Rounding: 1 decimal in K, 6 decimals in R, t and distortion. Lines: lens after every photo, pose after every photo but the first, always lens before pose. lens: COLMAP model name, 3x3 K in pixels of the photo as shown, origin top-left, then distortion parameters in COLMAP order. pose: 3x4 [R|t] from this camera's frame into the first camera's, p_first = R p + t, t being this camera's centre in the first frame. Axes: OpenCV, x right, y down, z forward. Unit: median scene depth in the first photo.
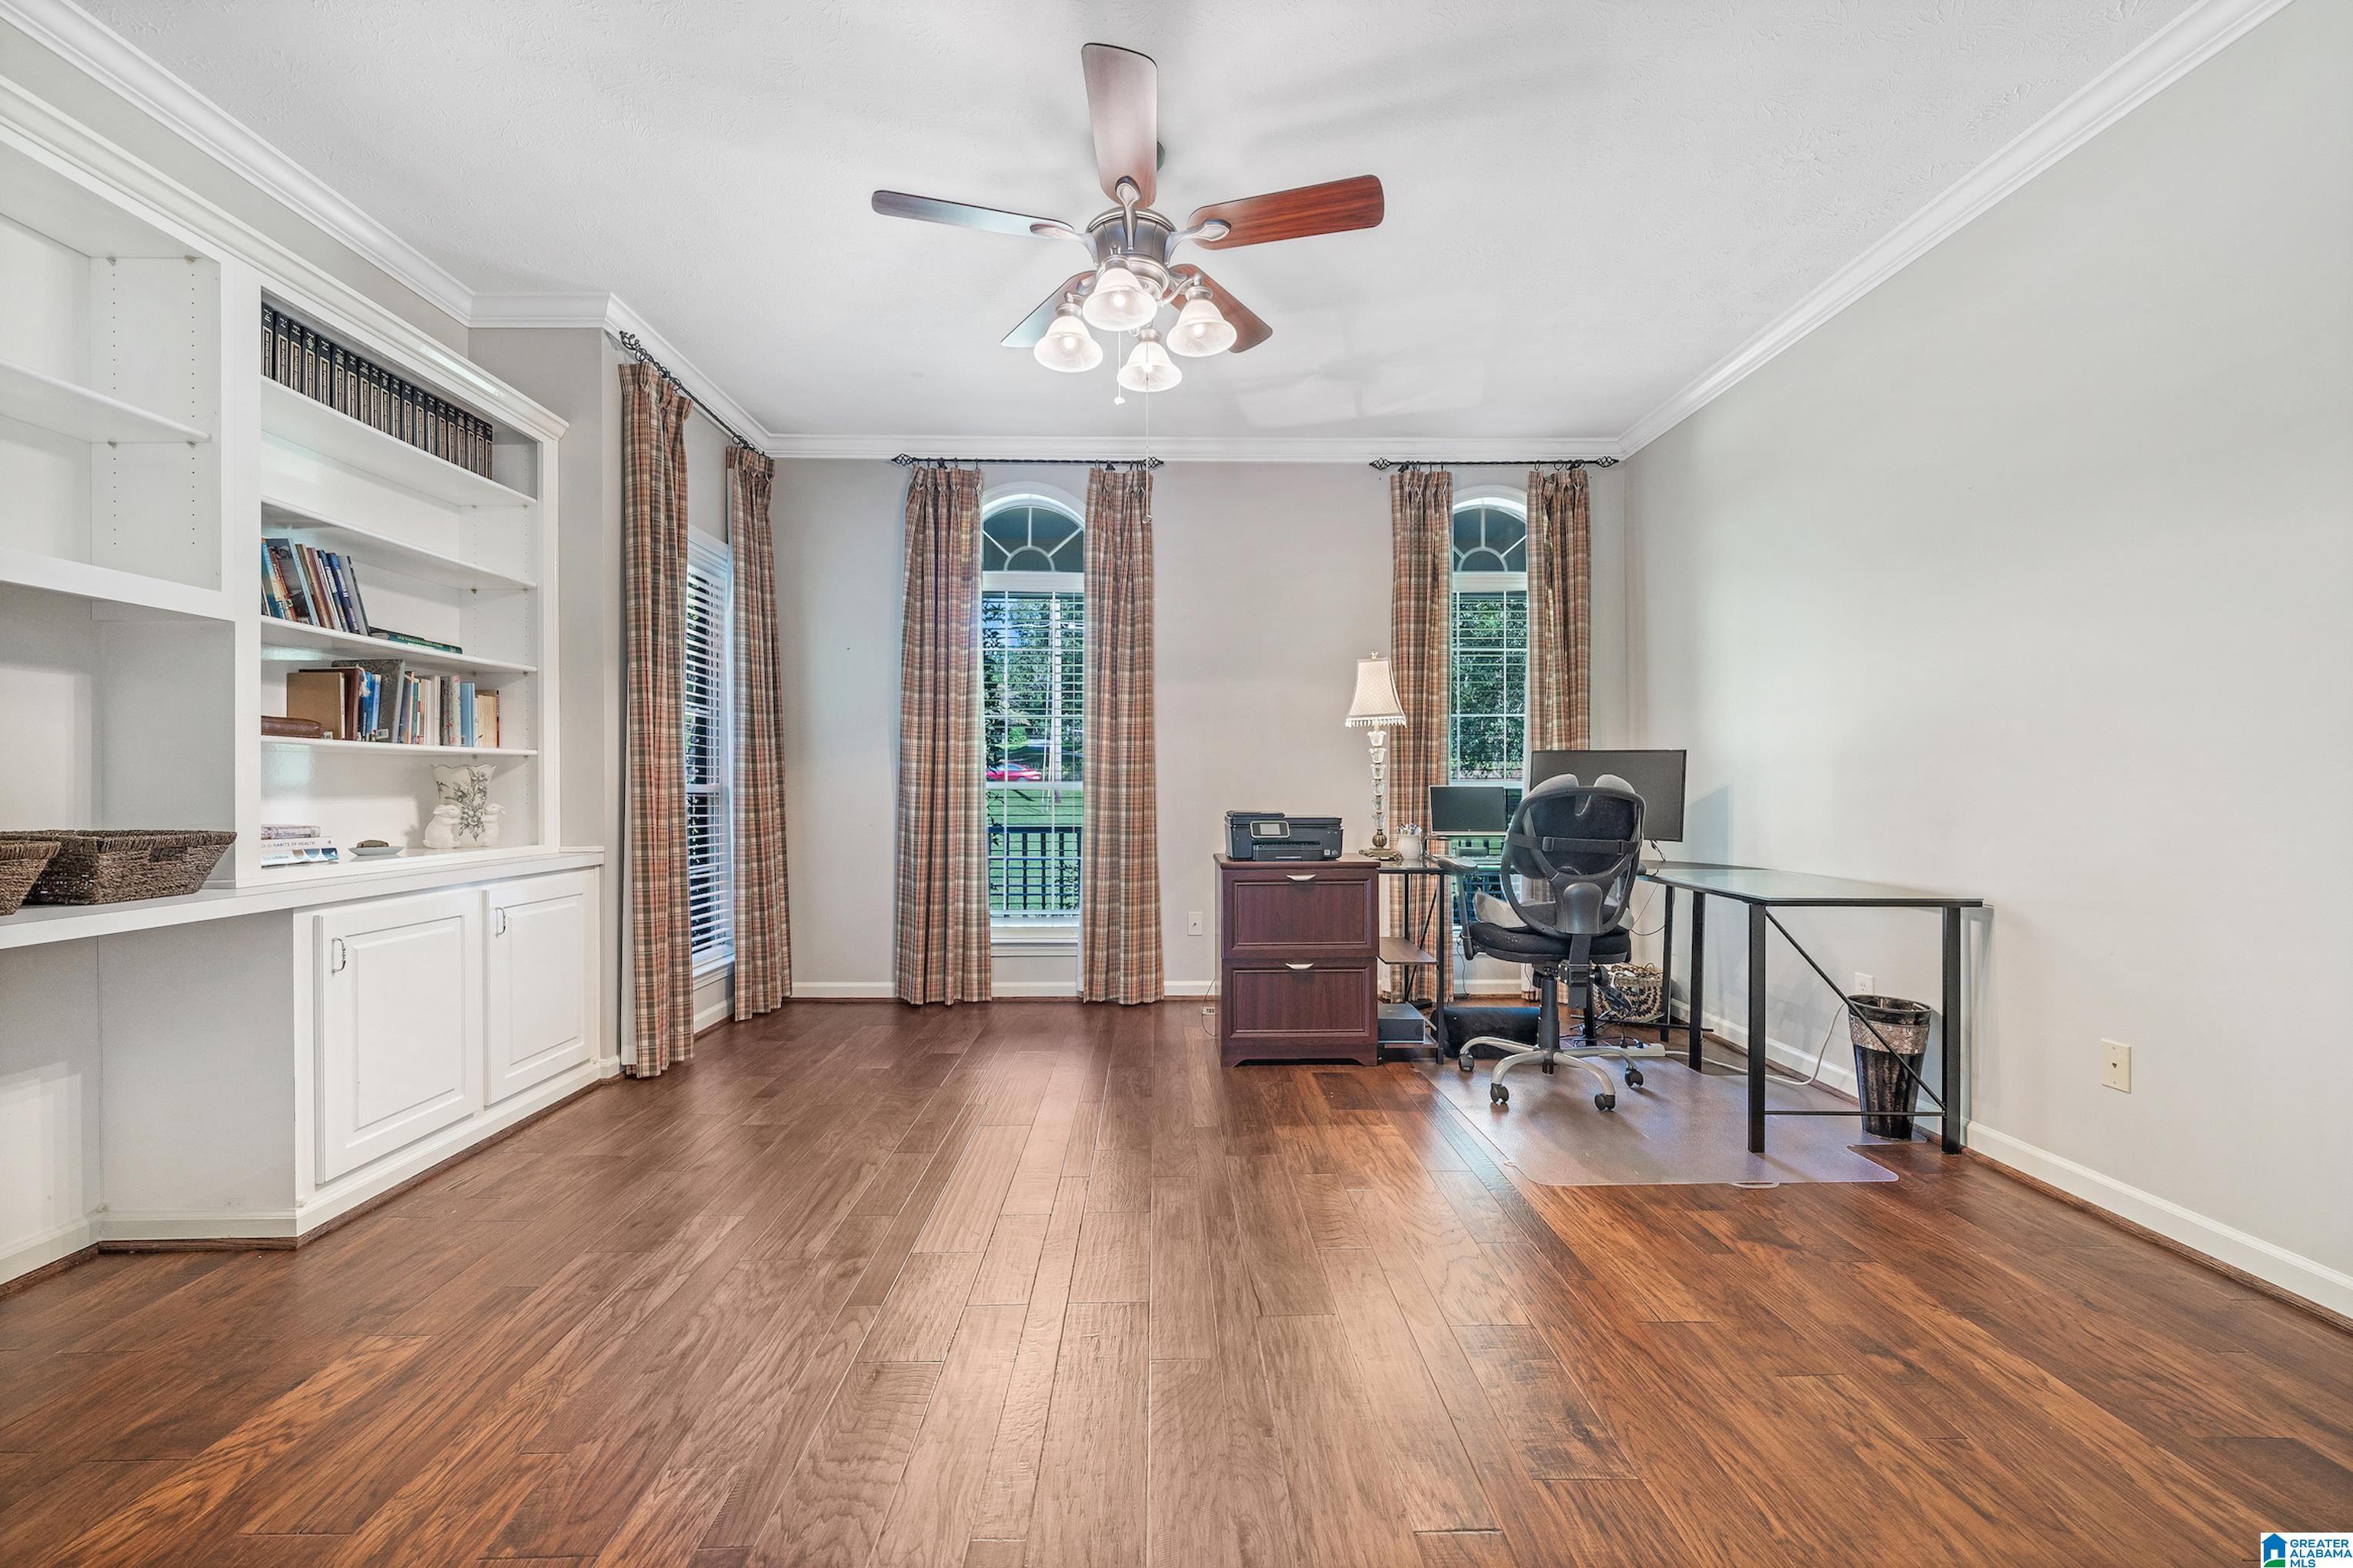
lens RADIAL K [[943.6, 0, 1176.5], [0, 943.6, 784.0], [0, 0, 1]] dist [0.000140, 0.000020]
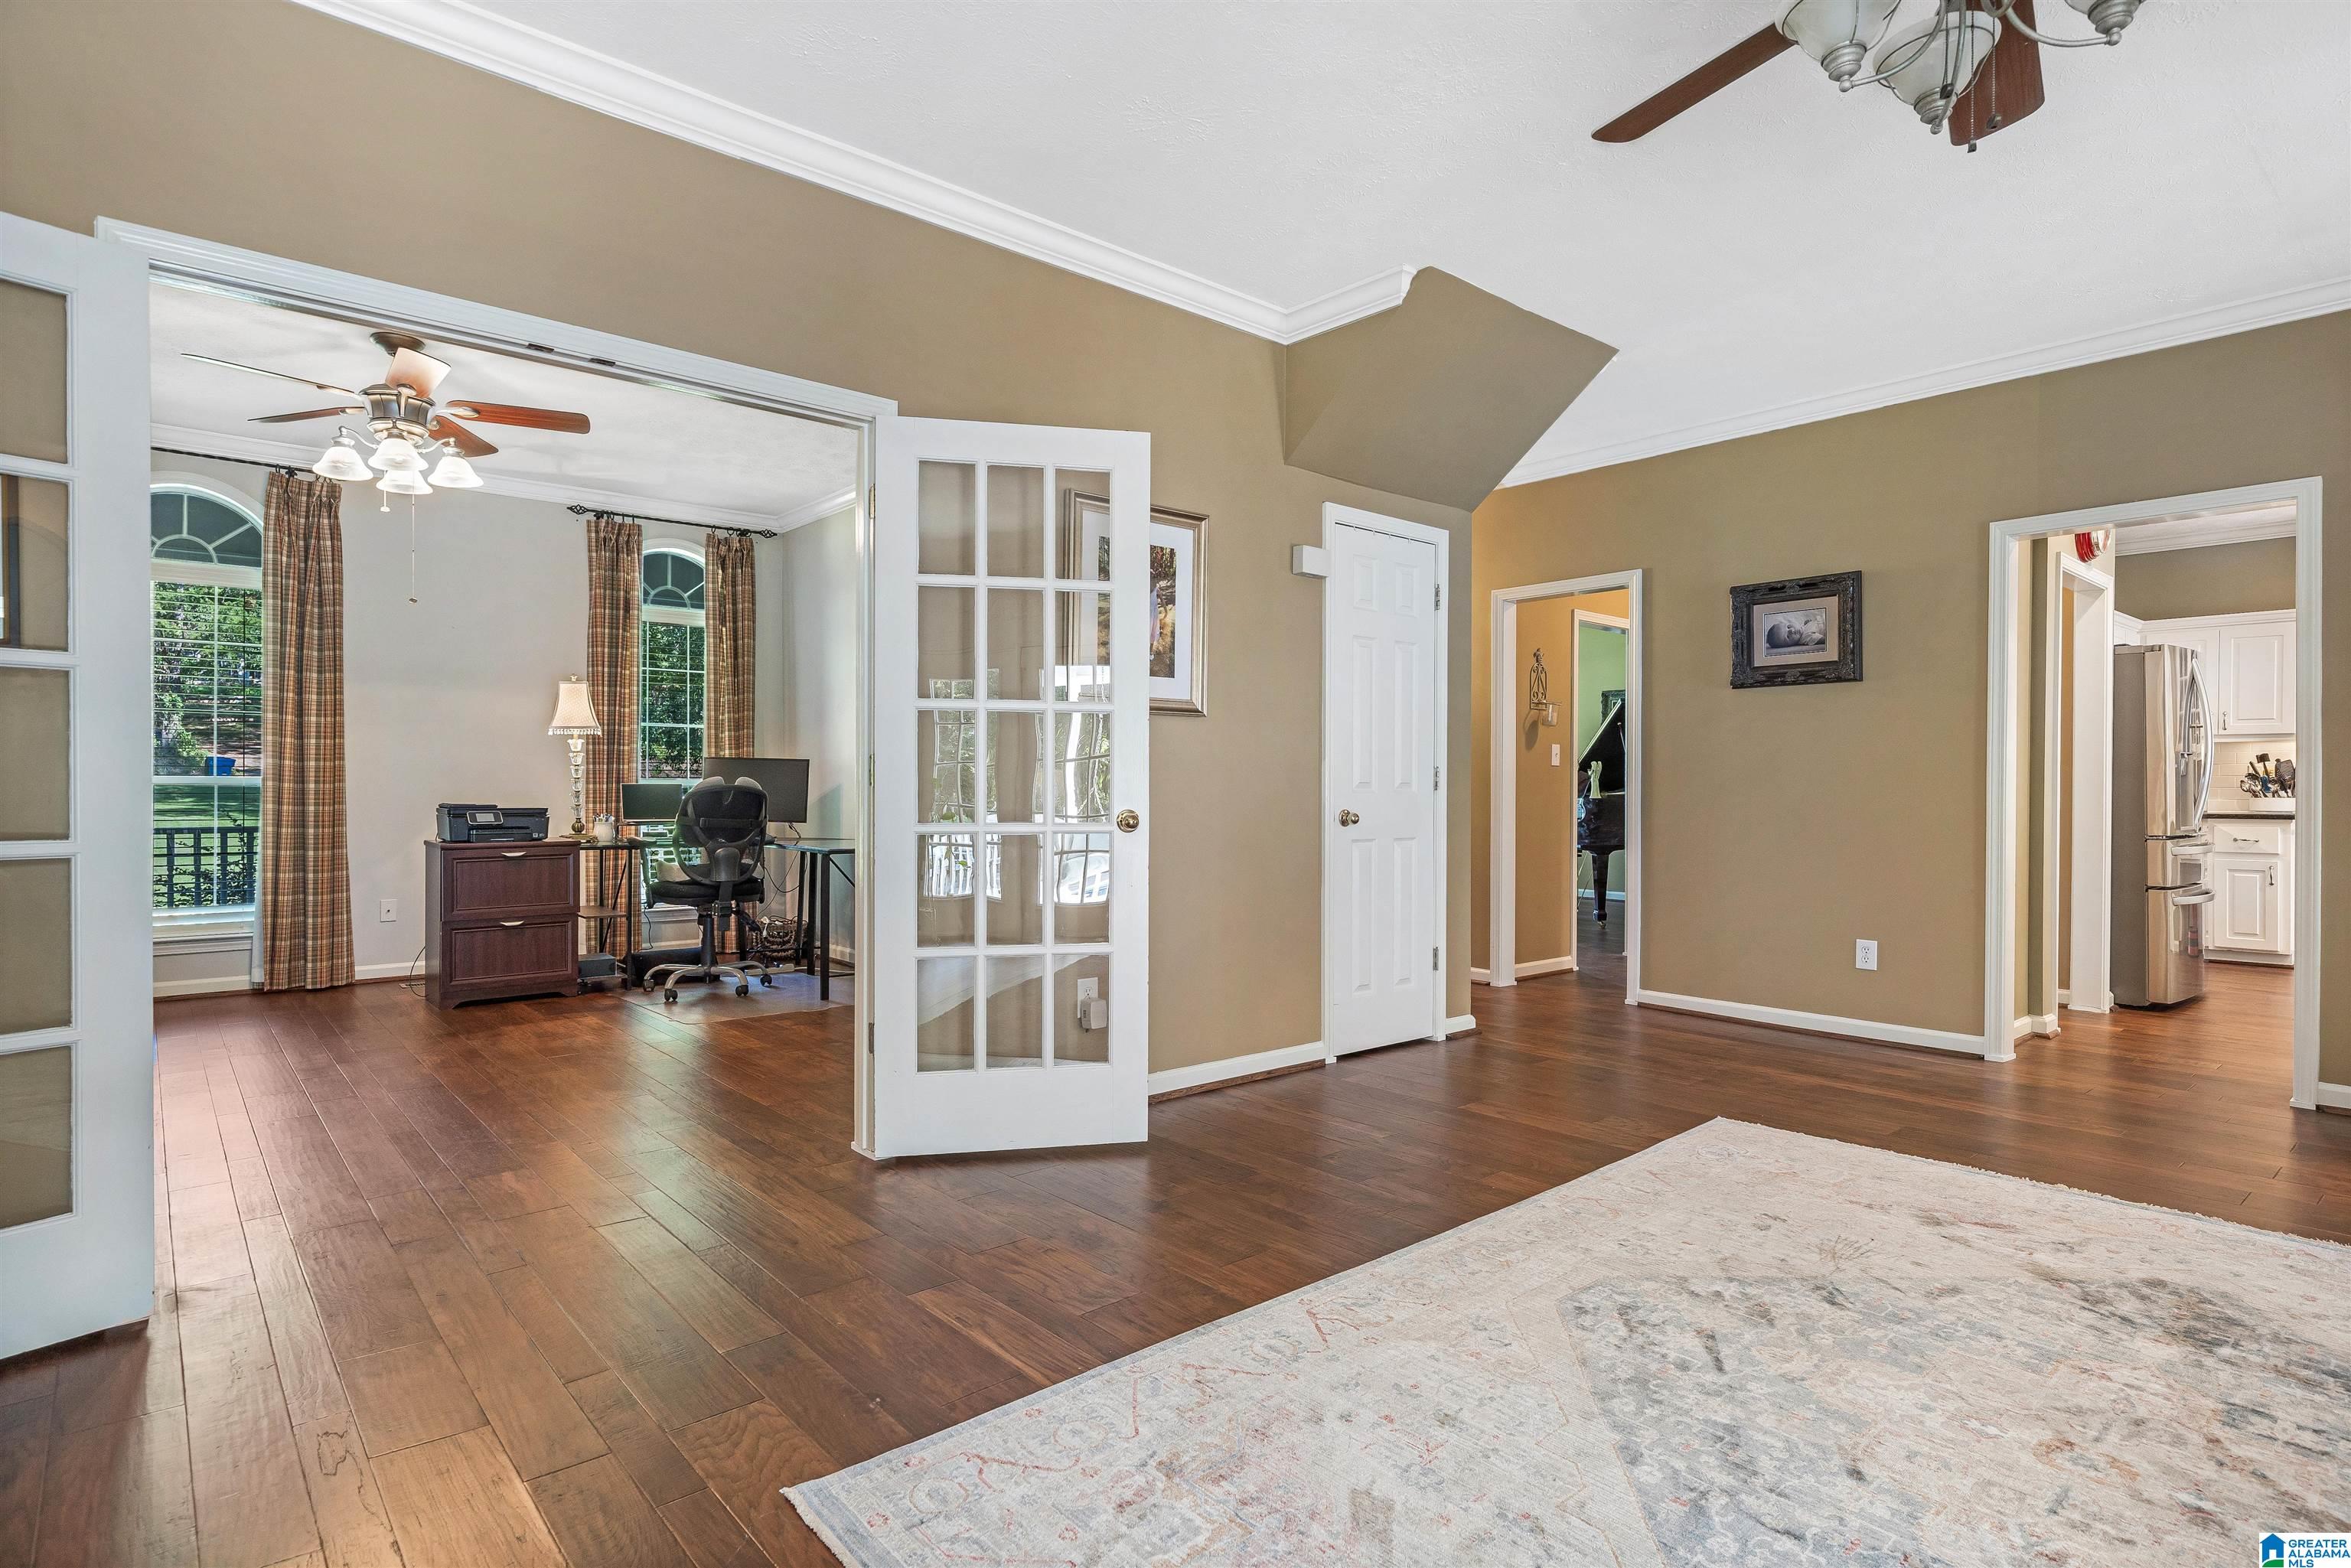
lens RADIAL K [[1197.3, 0, 1181.9], [0, 1197.3, 794.8], [0, 0, 1]] dist [-0.003769, -0.000284]
pose [[0.767525, -0.001251, 0.641018, -0.177664], [-0.006651, 0.999929, 0.009916, -0.003441], [-0.640985, -0.011875, 0.767462, -0.692957]]
